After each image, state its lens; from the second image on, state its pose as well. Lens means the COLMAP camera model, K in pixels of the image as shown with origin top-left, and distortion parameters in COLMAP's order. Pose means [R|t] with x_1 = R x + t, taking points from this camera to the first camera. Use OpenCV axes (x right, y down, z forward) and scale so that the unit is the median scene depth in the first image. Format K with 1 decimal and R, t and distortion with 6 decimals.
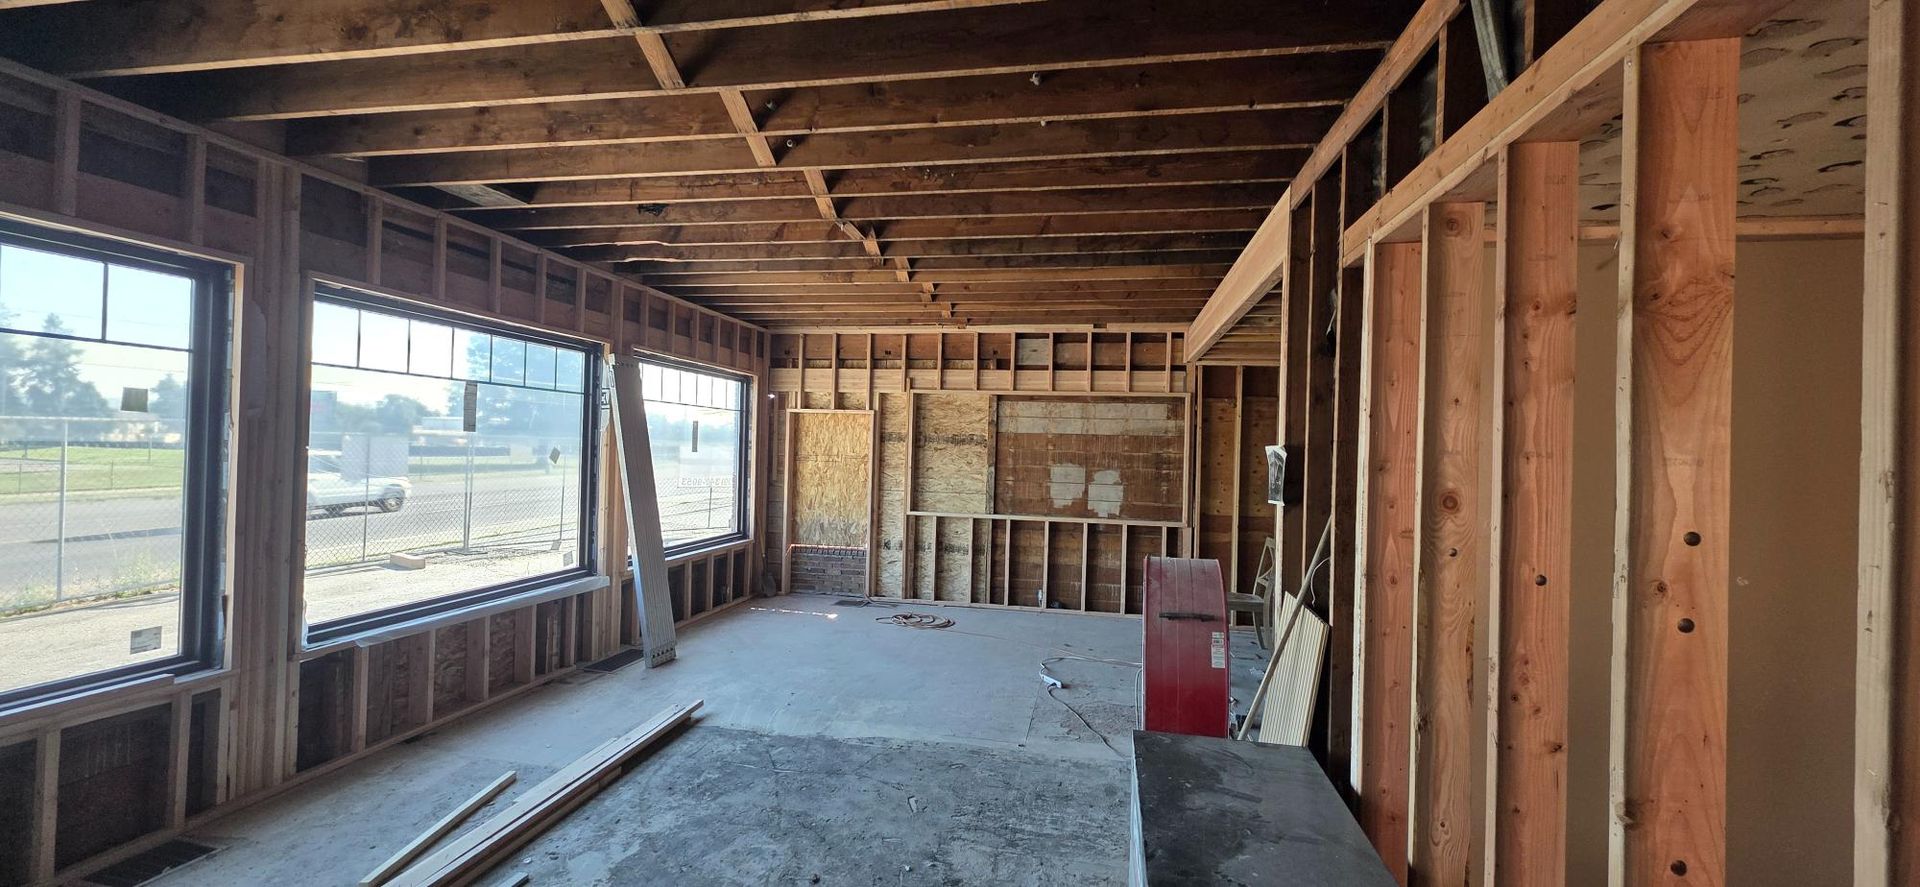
lens RADIAL K [[759.2, 0, 953.0], [0, 759.2, 438.7], [0, 0, 1]] dist [0.001933, -0.000471]
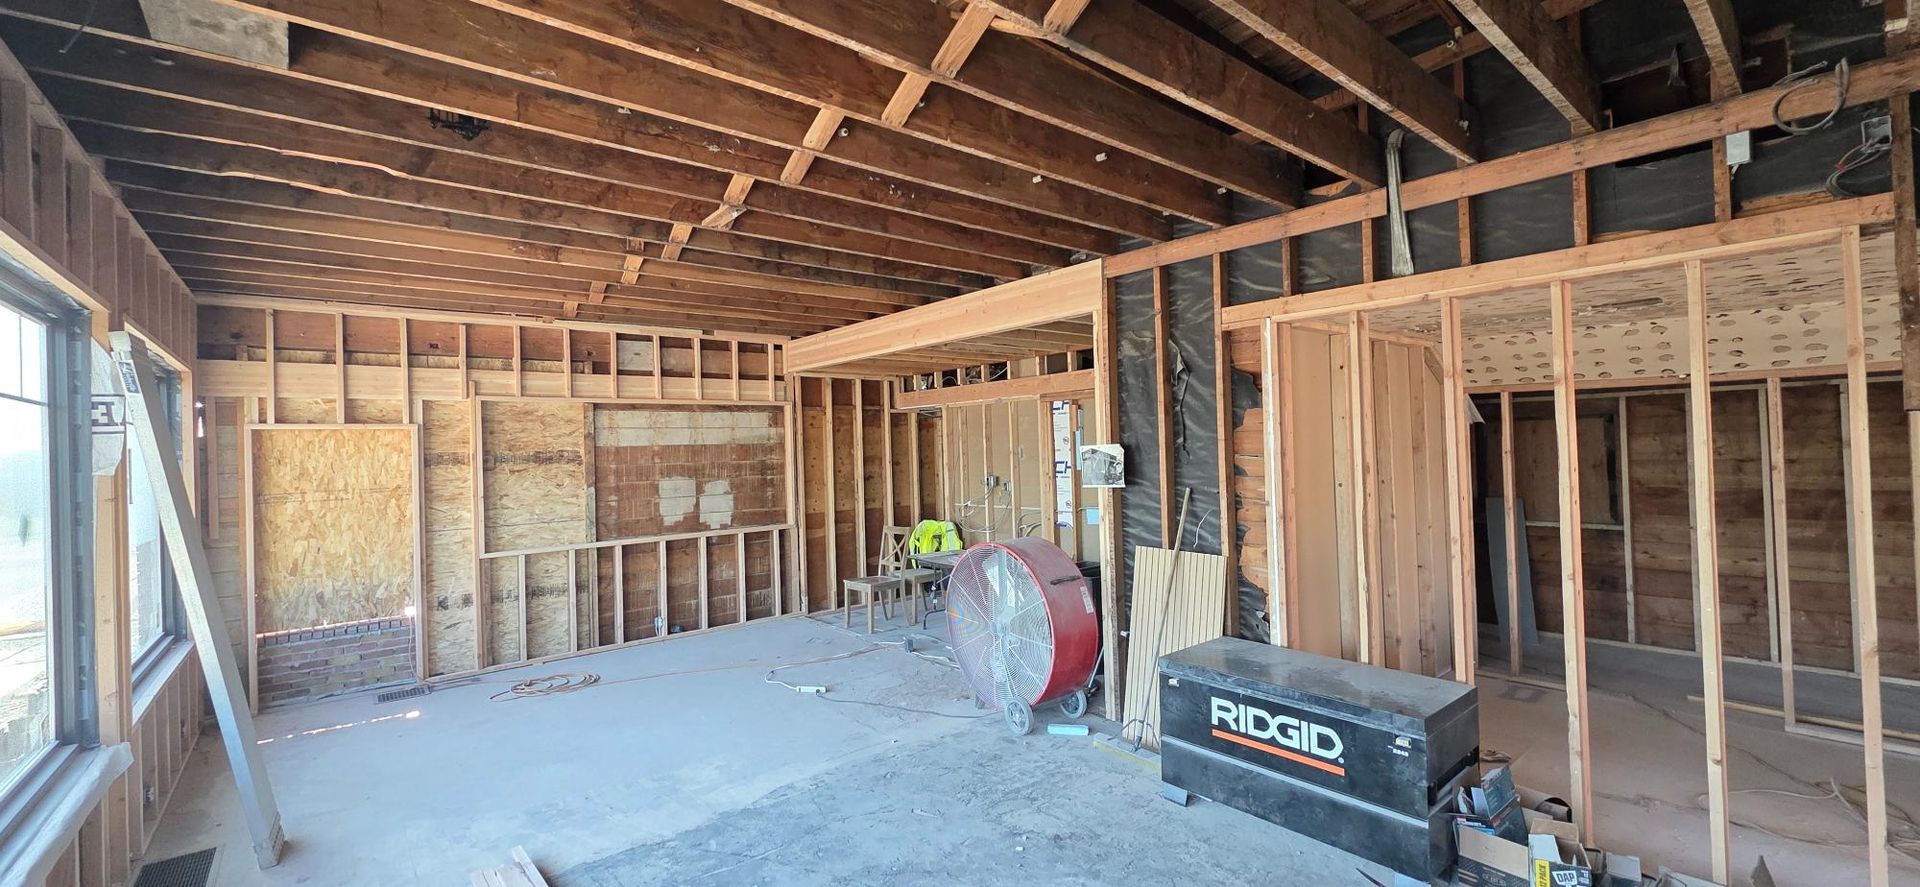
lens RADIAL K [[759.2, 0, 950.3], [0, 759.2, 443.3], [0, 0, 1]] dist [0.001933, -0.000471]
pose [[0.632136, -0.040148, 0.773817, -0.360683], [0.037999, 0.999061, 0.020792, -0.015011], [-0.773925, 0.016261, 0.633068, 0.146270]]
